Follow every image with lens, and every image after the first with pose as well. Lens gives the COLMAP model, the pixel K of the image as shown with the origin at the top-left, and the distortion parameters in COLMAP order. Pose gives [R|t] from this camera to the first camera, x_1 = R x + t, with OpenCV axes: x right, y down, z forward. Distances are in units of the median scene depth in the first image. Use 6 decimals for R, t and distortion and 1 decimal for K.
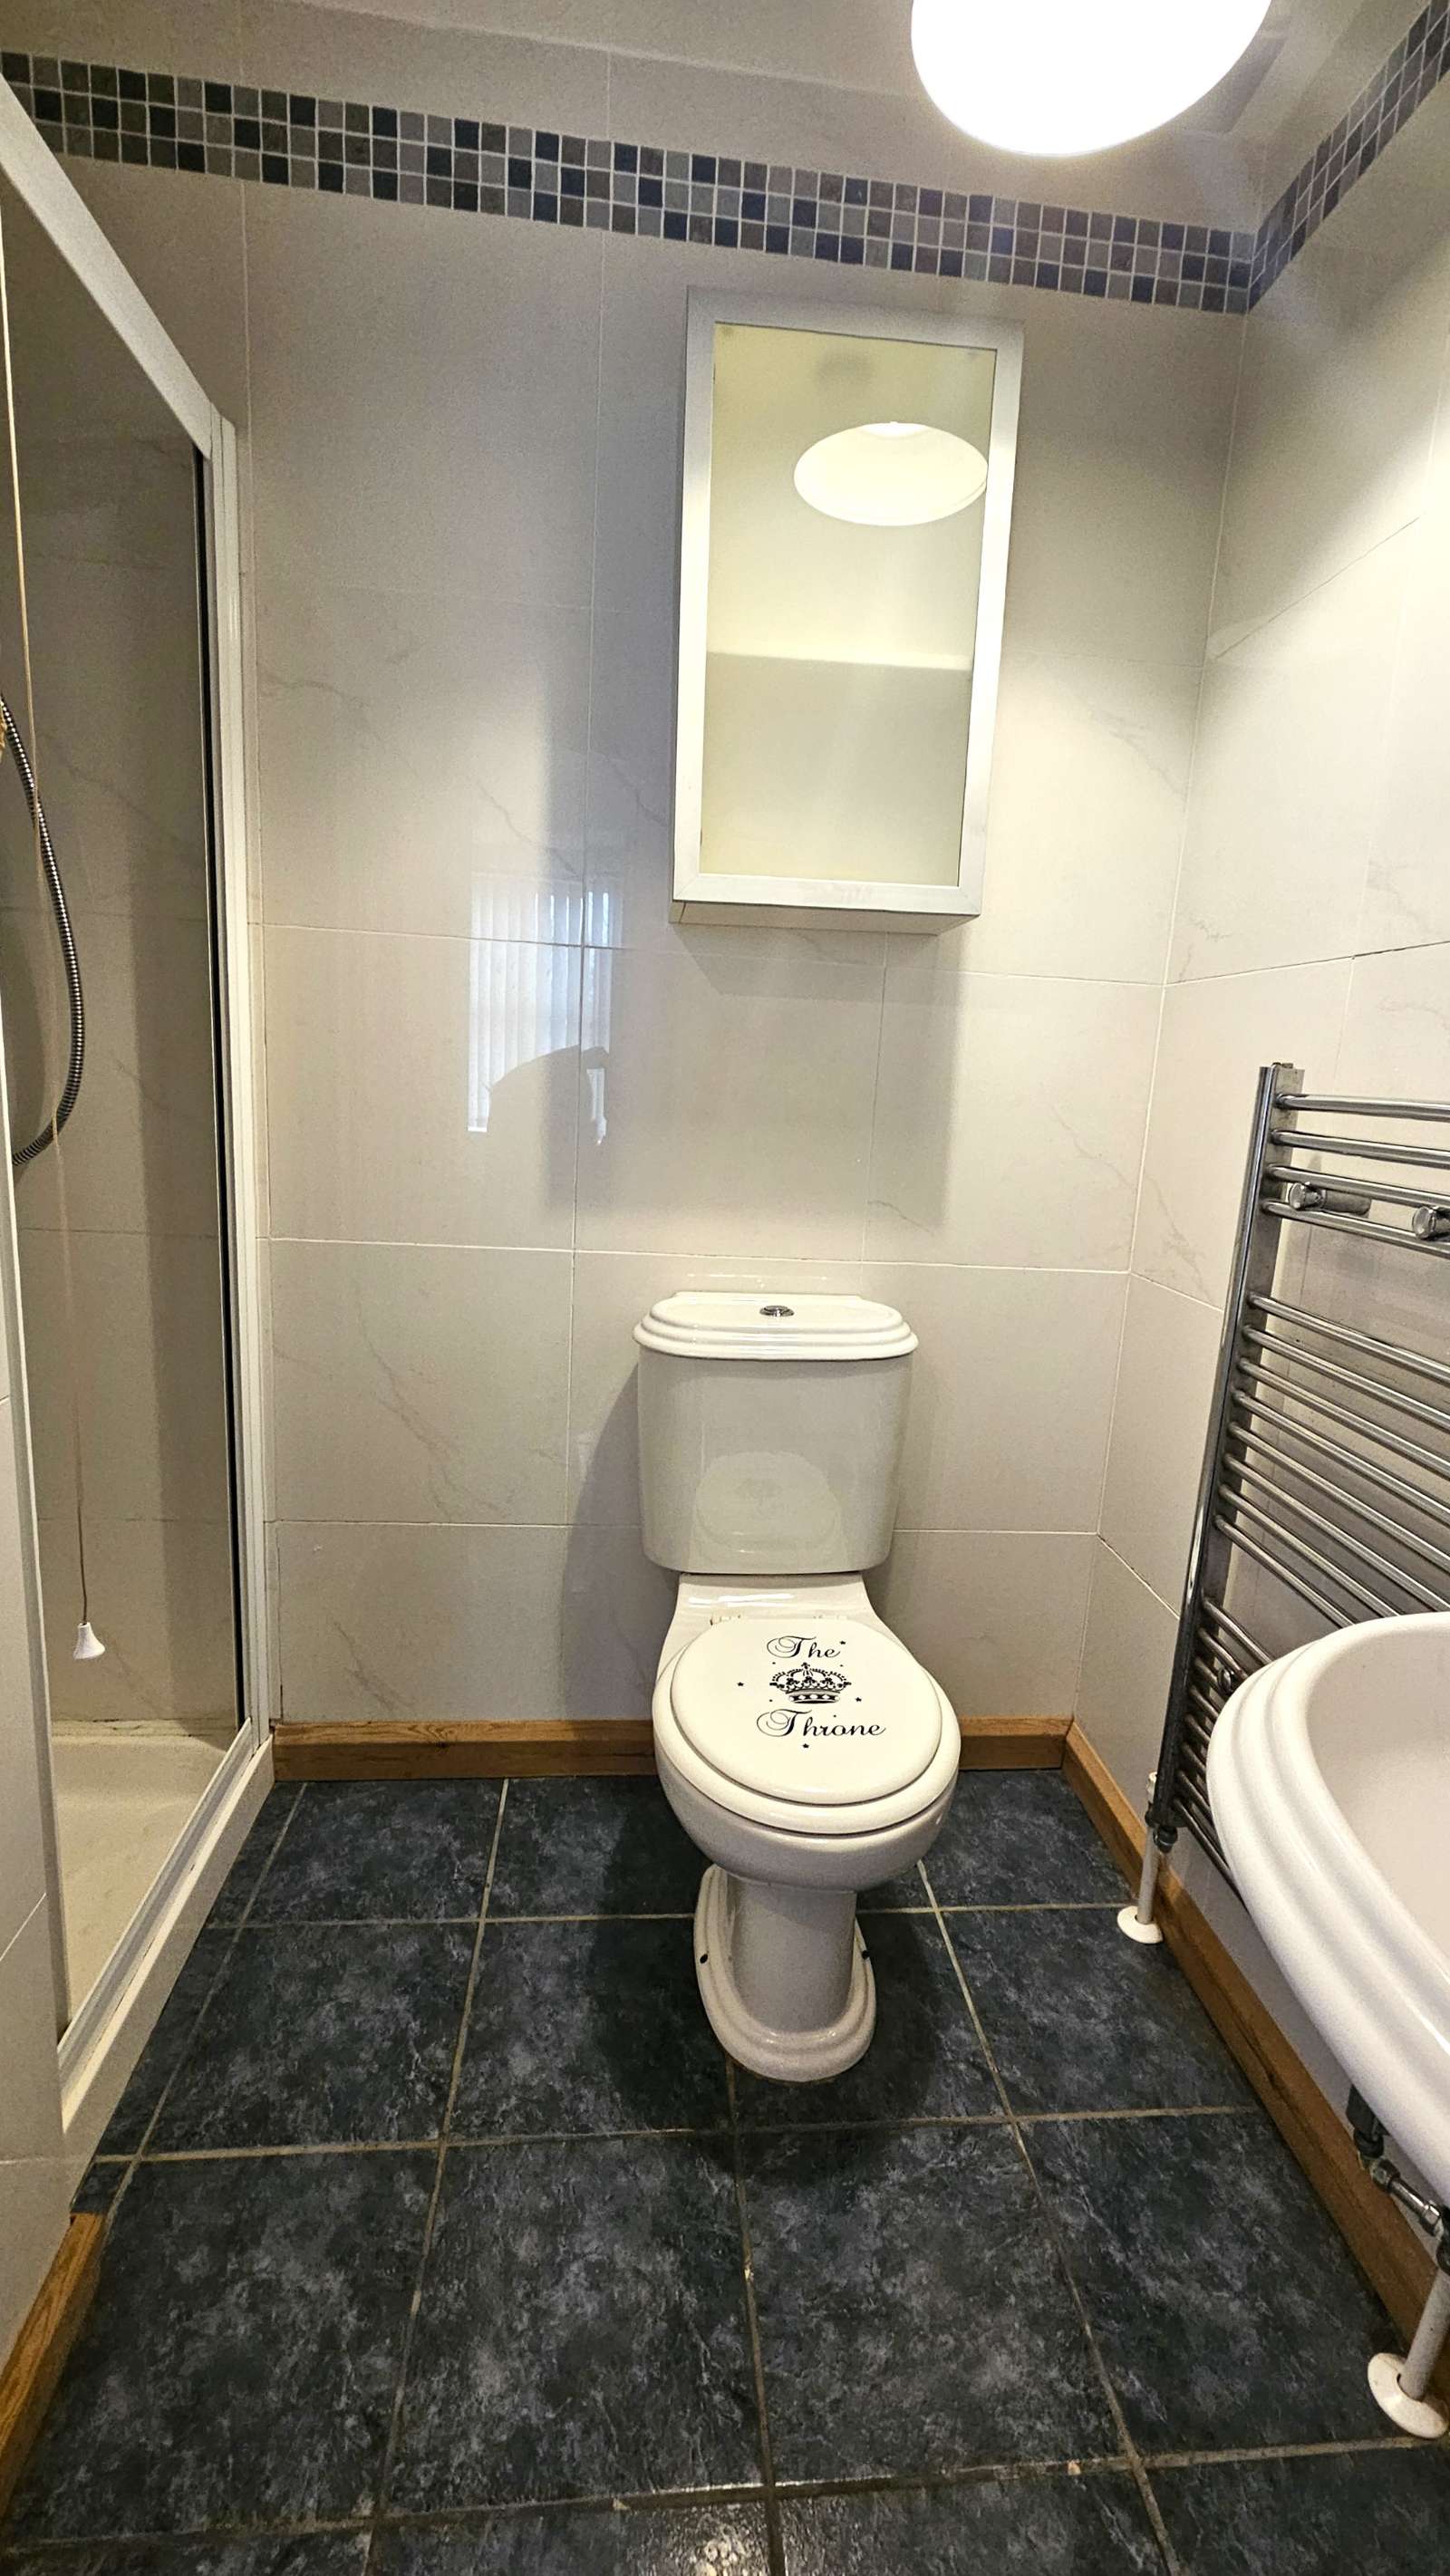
lens RADIAL K [[1096.4, 0, 719.1], [0, 1096.4, 1279.9], [0, 0, 1]] dist [-0.004132, -0.000199]
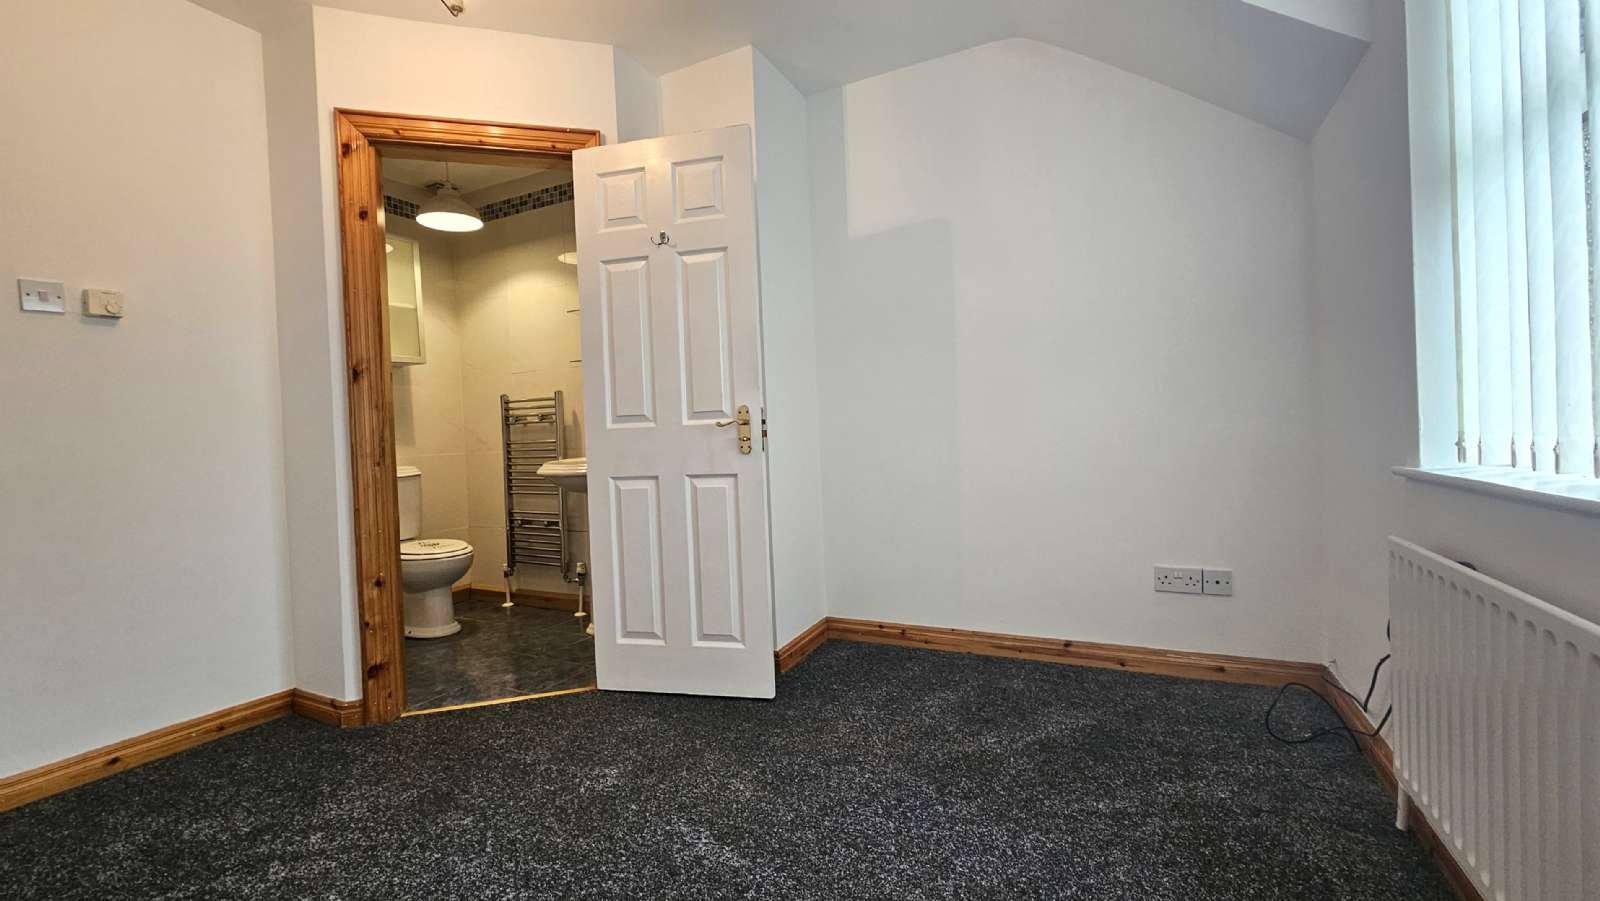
lens RADIAL K [[680.9, 0, 797.0], [0, 680.9, 448.0], [0, 0, 1]] dist [-0.004132, -0.000199]
pose [[0.524444, -0.087588, 0.846928, -1.428272], [0.231766, 0.971820, -0.043012, 0.481299], [-0.819294, 0.218846, 0.529965, -1.675898]]
